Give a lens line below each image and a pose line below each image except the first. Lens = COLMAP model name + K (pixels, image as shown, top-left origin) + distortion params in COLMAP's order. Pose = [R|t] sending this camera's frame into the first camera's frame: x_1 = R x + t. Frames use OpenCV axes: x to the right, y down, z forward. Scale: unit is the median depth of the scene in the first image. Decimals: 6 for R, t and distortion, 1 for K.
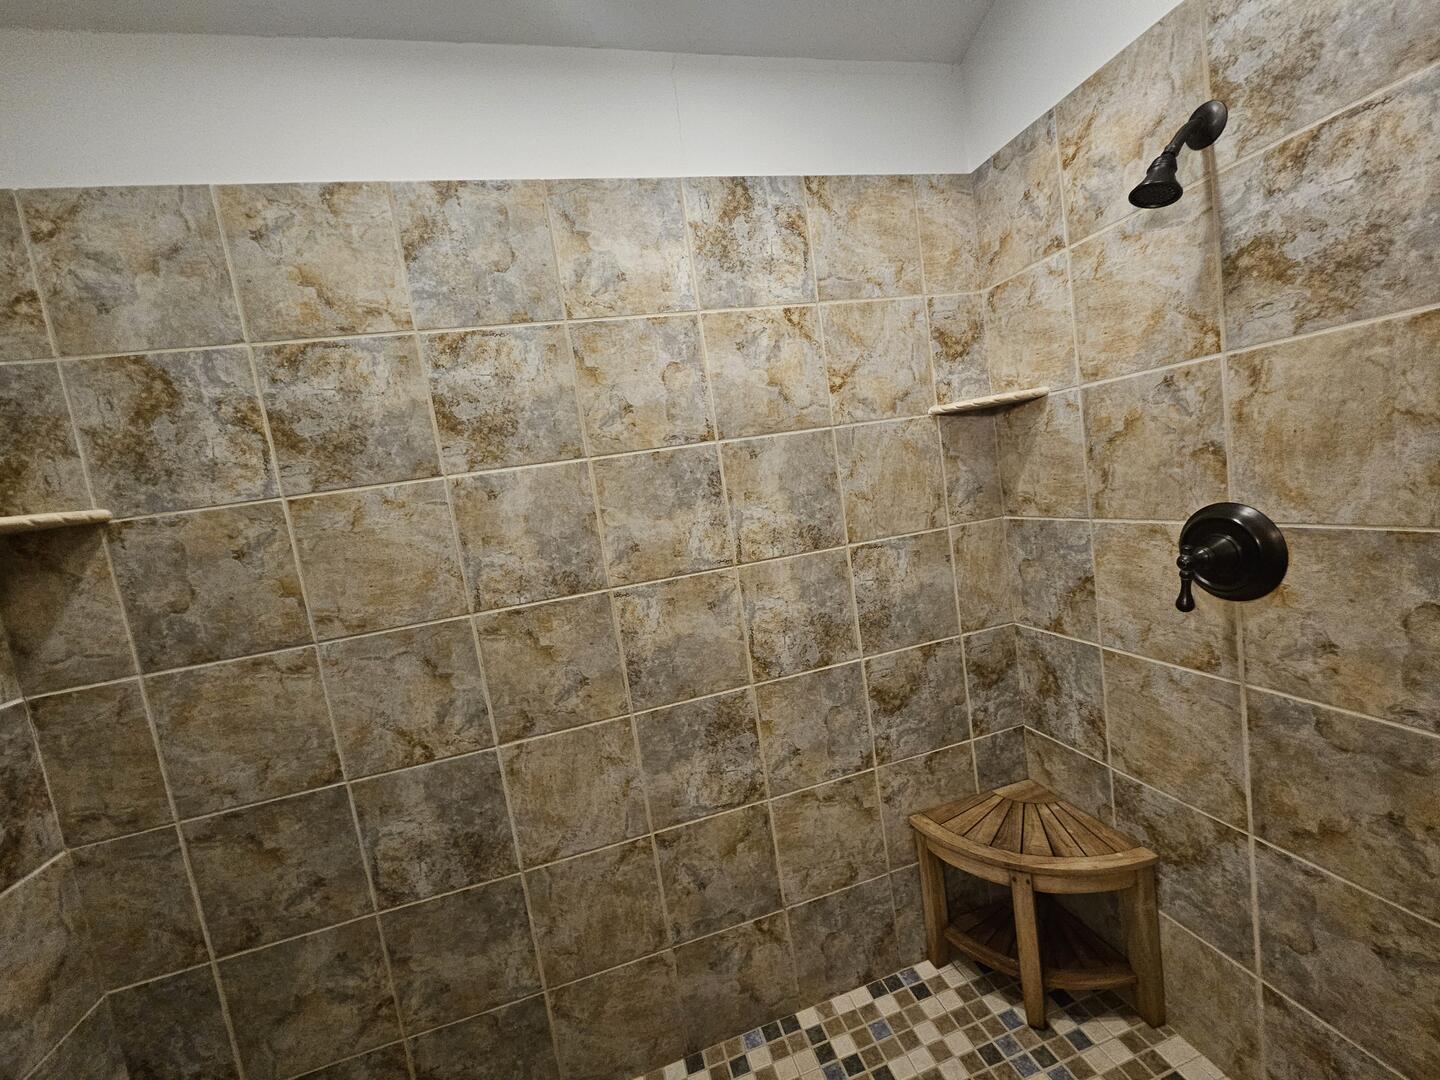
lens RADIAL K [[587.4, 0, 720.0], [0, 587.4, 540.0], [0, 0, 1]] dist [-0.014513, -0.000108]
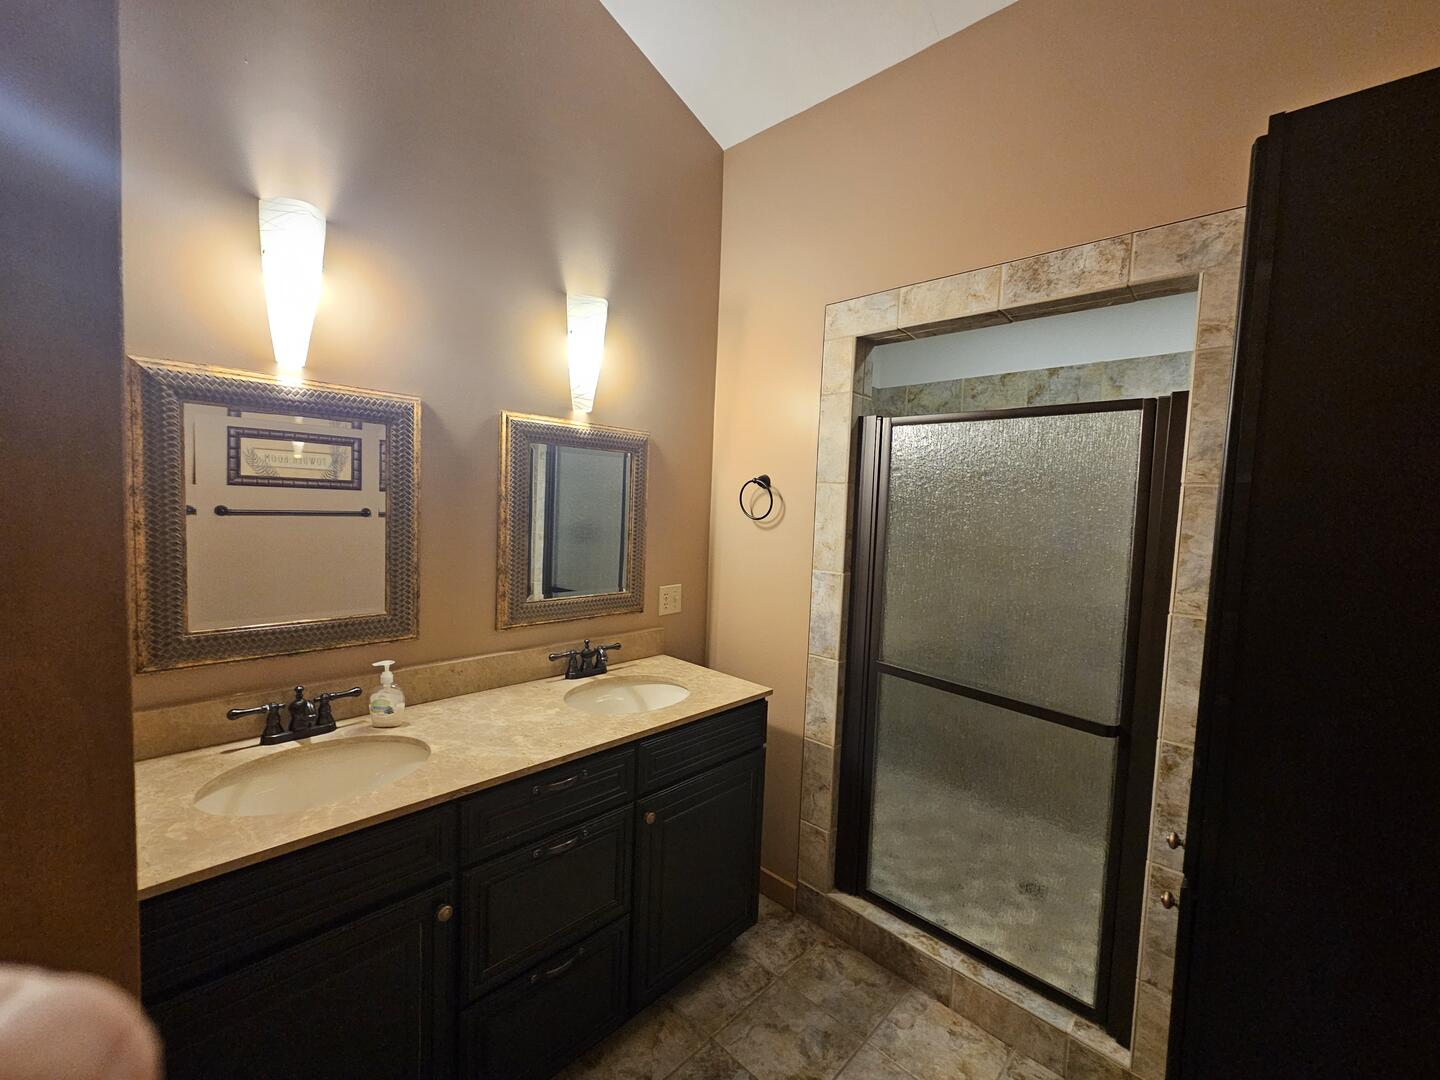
lens RADIAL K [[587.4, 0, 720.0], [0, 587.4, 540.0], [0, 0, 1]] dist [-0.014513, -0.000108]
pose [[0.502769, 0.215343, -0.837168, 0.905970], [-0.198228, 0.971386, 0.130820, -0.012423], [0.841385, 0.100178, 0.531070, -1.206908]]
